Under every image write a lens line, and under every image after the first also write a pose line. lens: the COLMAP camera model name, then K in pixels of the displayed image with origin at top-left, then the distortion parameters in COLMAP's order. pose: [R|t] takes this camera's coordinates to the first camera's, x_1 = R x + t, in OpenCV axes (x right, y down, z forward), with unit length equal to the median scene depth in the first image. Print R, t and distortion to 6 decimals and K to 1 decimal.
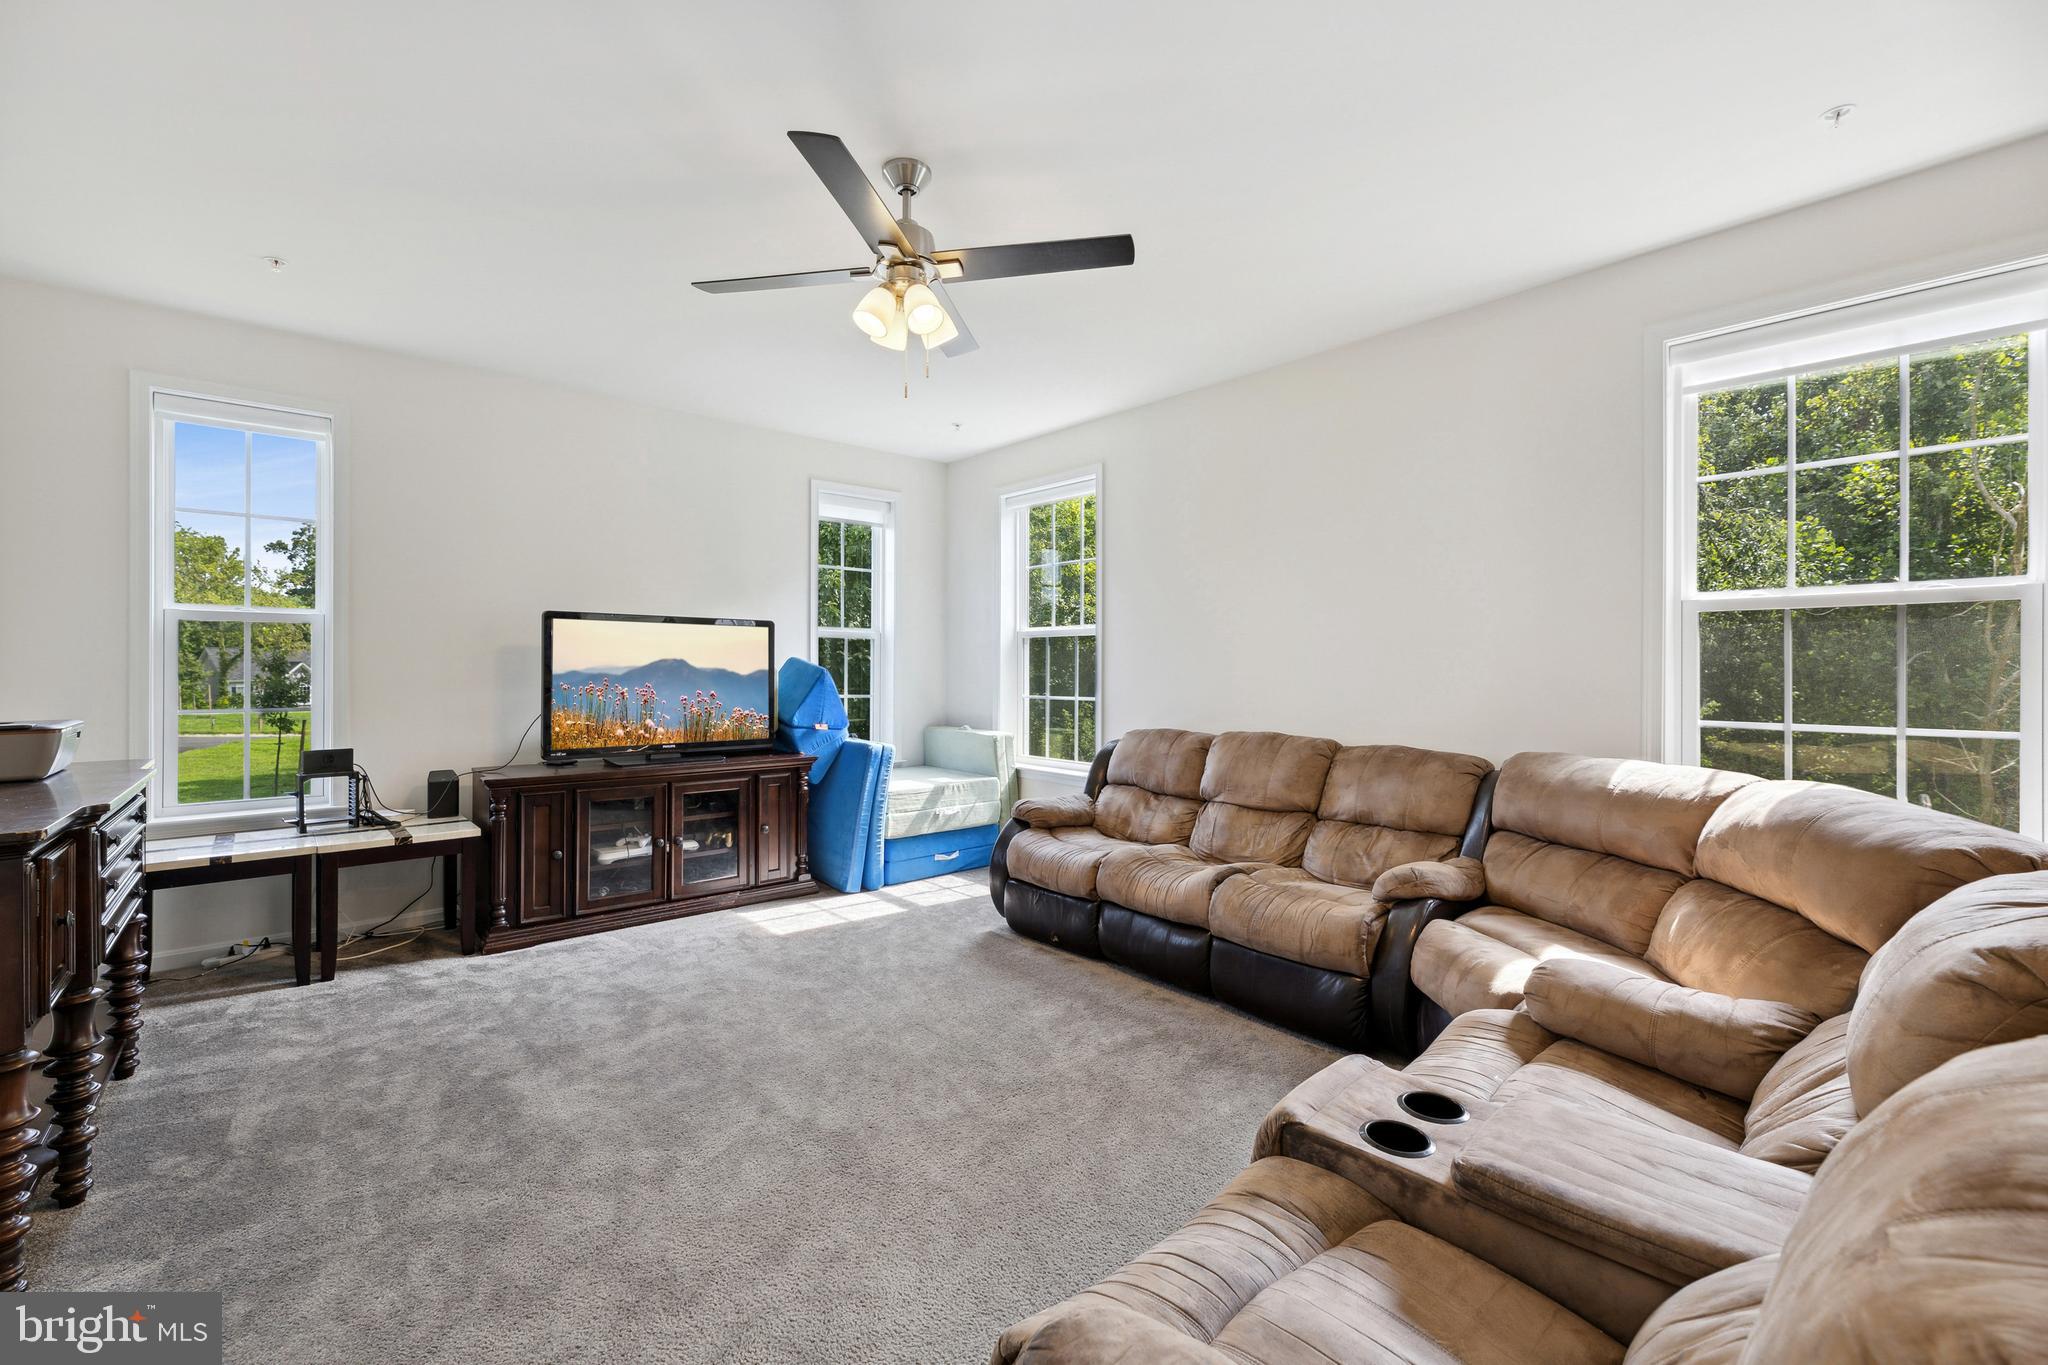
lens RADIAL K [[840.9, 0, 1025.4], [0, 840.9, 672.6], [0, 0, 1]] dist [0.006267, 0.000082]
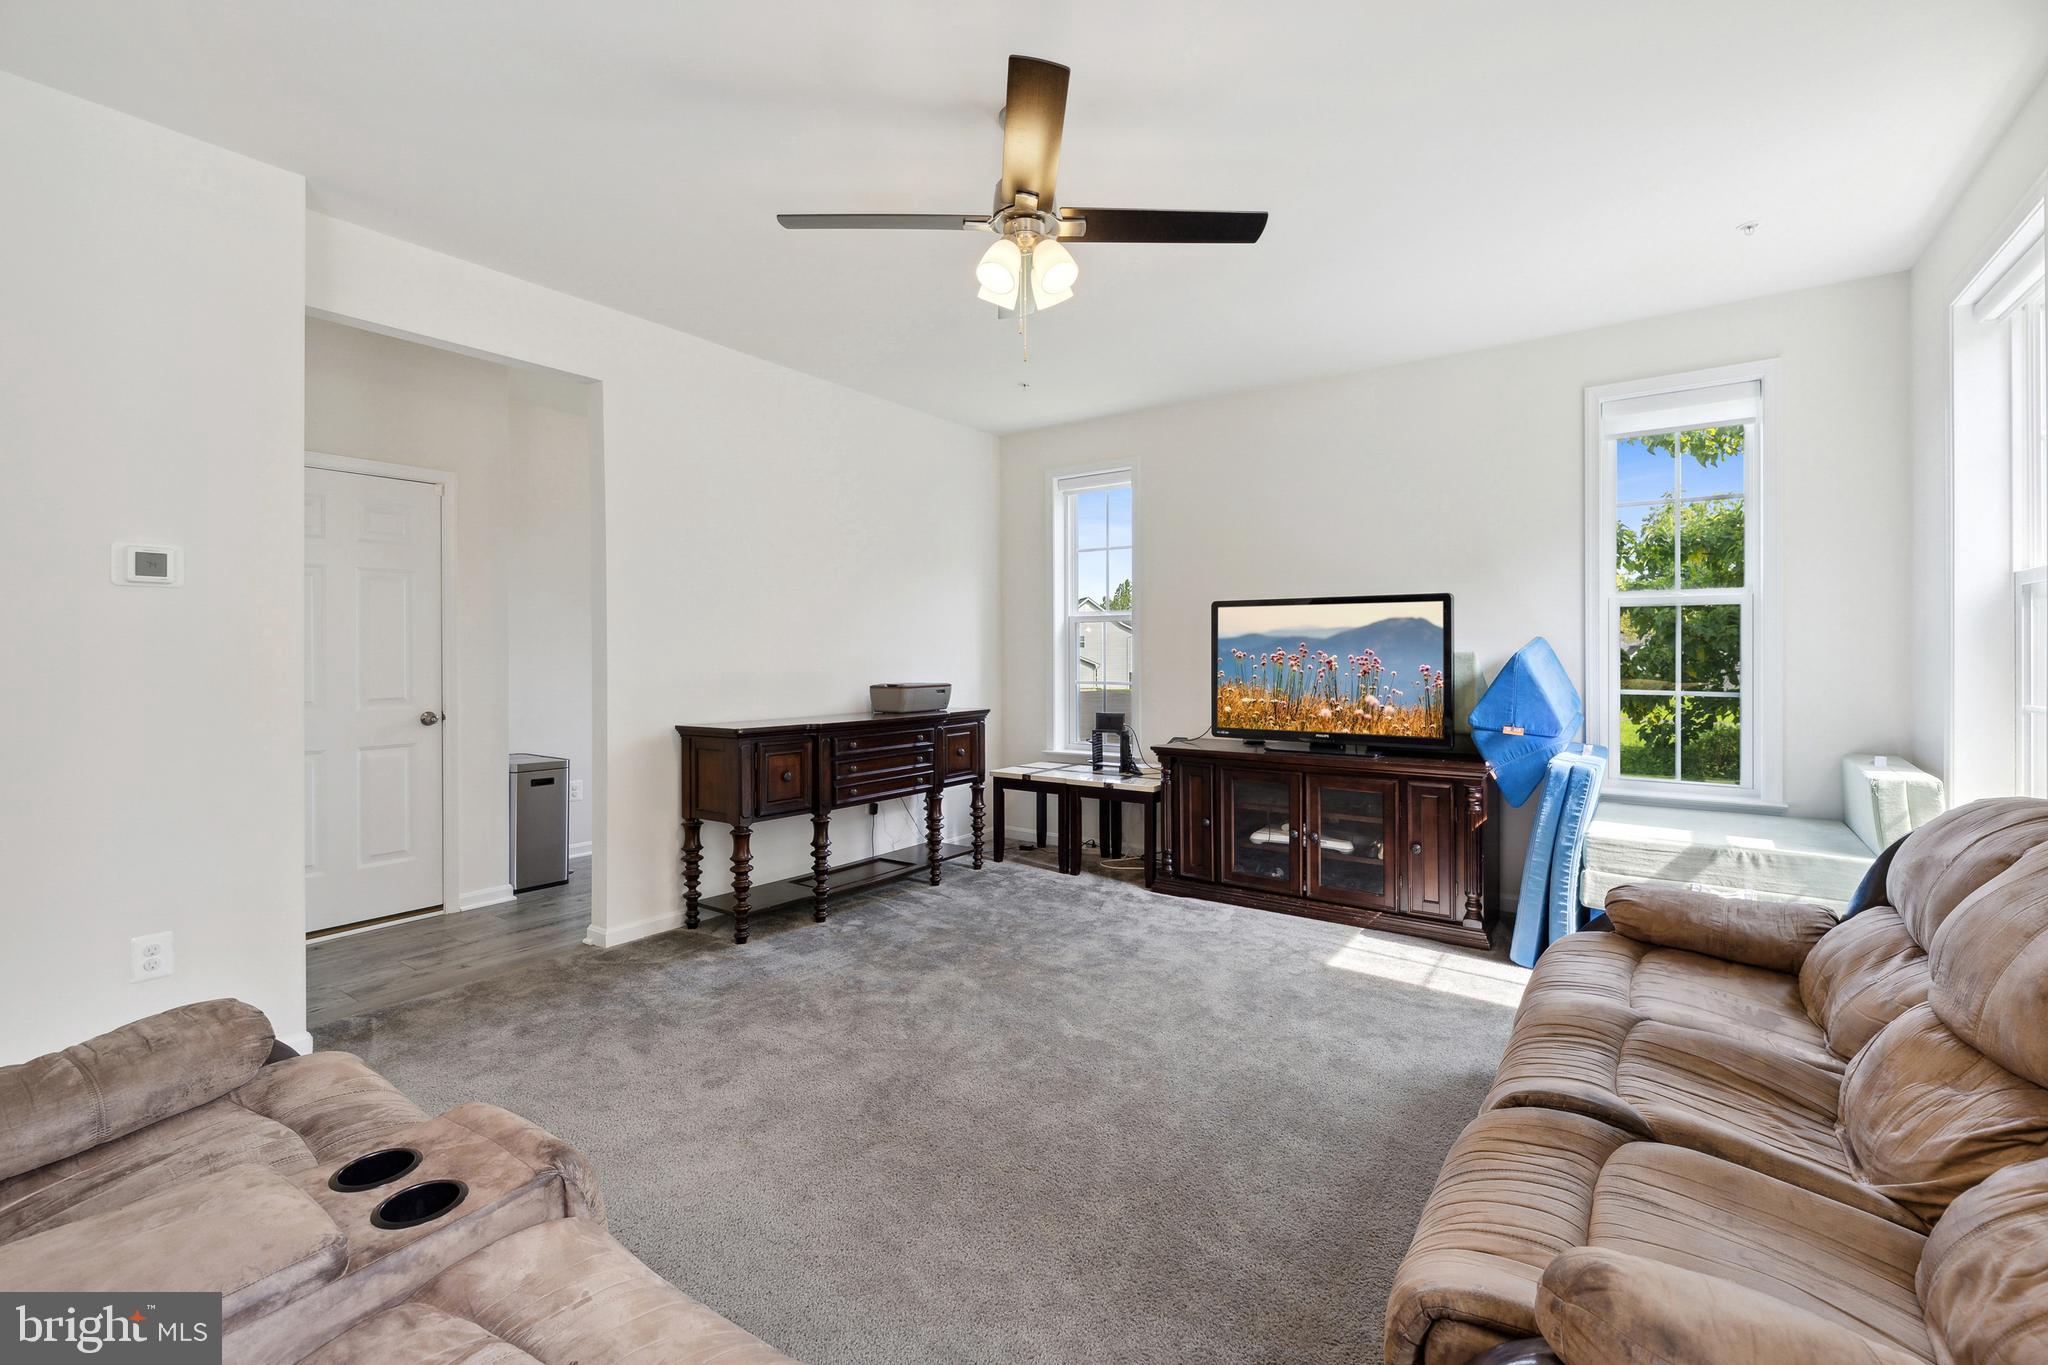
lens RADIAL K [[890.7, 0, 1027.1], [0, 890.7, 661.4], [0, 0, 1]] dist [0.001932, -0.000044]
pose [[0.236493, 0.005585, -0.971617, 0.484358], [-0.003049, 0.999983, 0.005006, 0.001104], [0.971628, 0.001778, 0.236506, 0.465752]]
